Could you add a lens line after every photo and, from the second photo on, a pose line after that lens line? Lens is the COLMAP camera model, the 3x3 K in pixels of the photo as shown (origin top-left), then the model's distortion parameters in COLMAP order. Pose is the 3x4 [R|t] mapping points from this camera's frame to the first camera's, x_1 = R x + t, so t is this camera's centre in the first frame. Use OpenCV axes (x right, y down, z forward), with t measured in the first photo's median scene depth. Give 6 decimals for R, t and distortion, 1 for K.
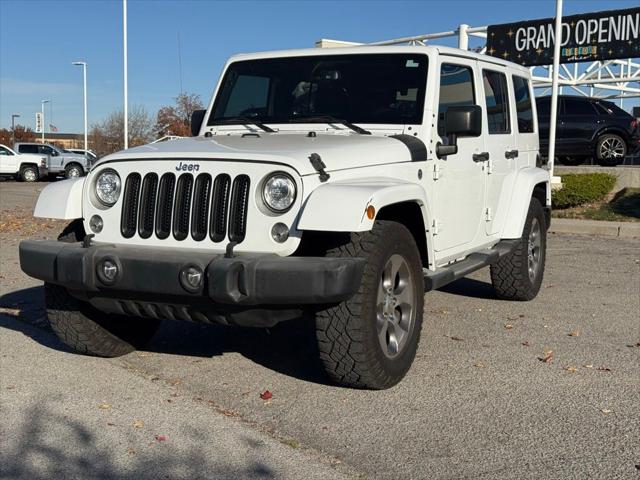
lens RADIAL K [[882.7, 0, 320.0], [0, 882.7, 240.0], [0, 0, 1]] dist [0.137825, -0.122555]
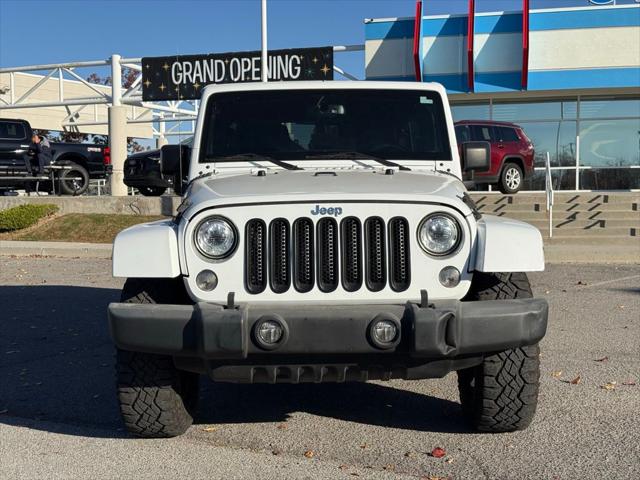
lens RADIAL K [[882.7, 0, 320.0], [0, 882.7, 240.0], [0, 0, 1]] dist [0.137825, -0.122555]
pose [[0.901921, -0.045105, 0.429540, -0.445134], [0.059677, 0.998007, -0.020508, -0.028139], [-0.427759, 0.044130, 0.902815, 0.157494]]
